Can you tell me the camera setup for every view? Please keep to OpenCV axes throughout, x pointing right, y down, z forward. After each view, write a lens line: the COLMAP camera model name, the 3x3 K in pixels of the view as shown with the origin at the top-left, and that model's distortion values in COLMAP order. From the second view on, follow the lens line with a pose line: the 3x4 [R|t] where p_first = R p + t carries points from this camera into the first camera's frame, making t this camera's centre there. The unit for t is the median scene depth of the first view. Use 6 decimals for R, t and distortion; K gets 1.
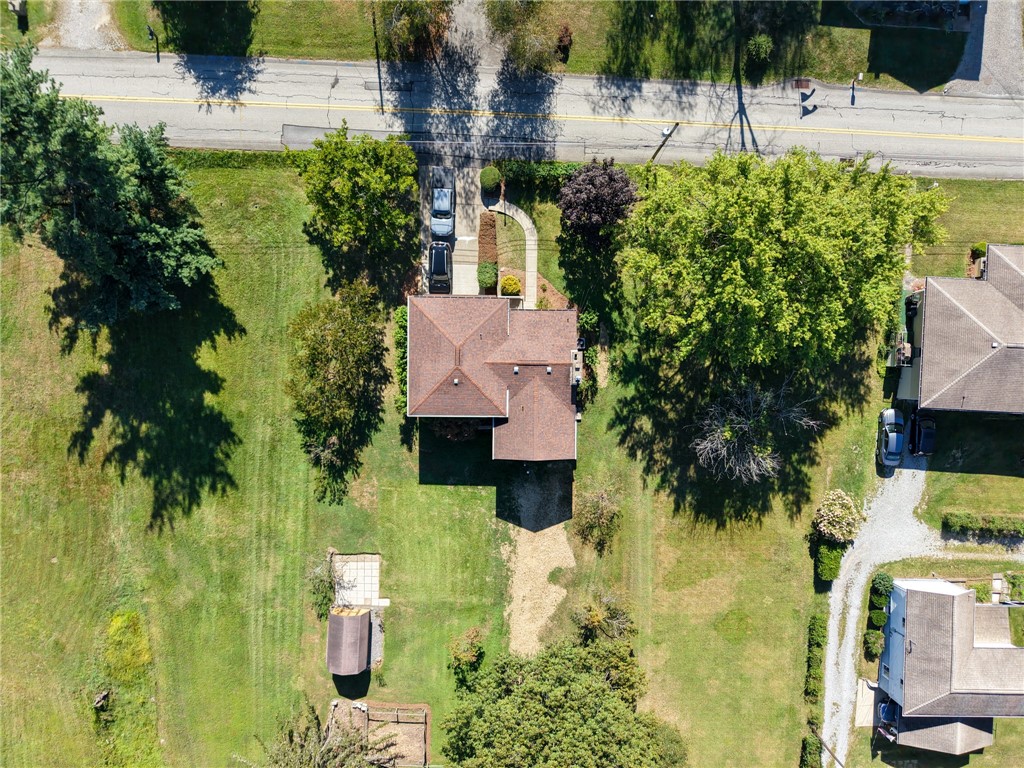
lens RADIAL K [[710.4, 0, 513.6], [0, 710.4, 385.0], [0, 0, 1]] dist [-0.064022, 0.001618]
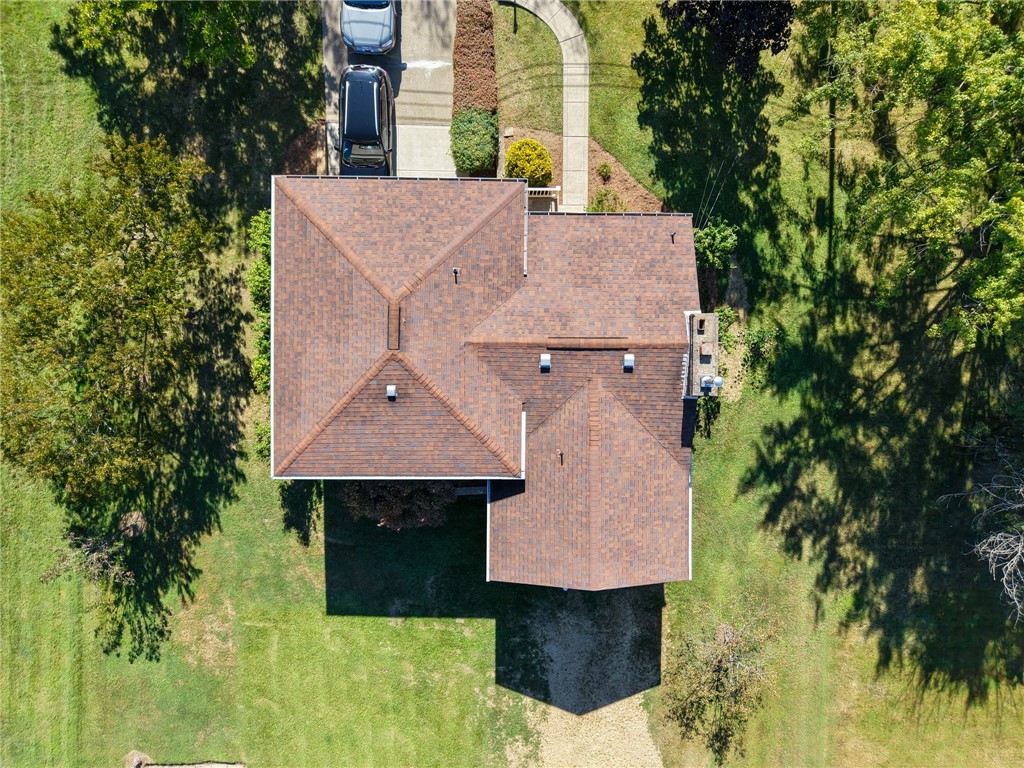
lens RADIAL K [[710.4, 0, 514.2], [0, 710.4, 381.0], [0, 0, 1]] dist [-0.064022, 0.001618]
pose [[0.999995, -0.002211, 0.002297, -0.013805], [0.002227, 0.999973, -0.007054, -0.007119], [-0.002281, 0.007059, 0.999972, 0.567310]]
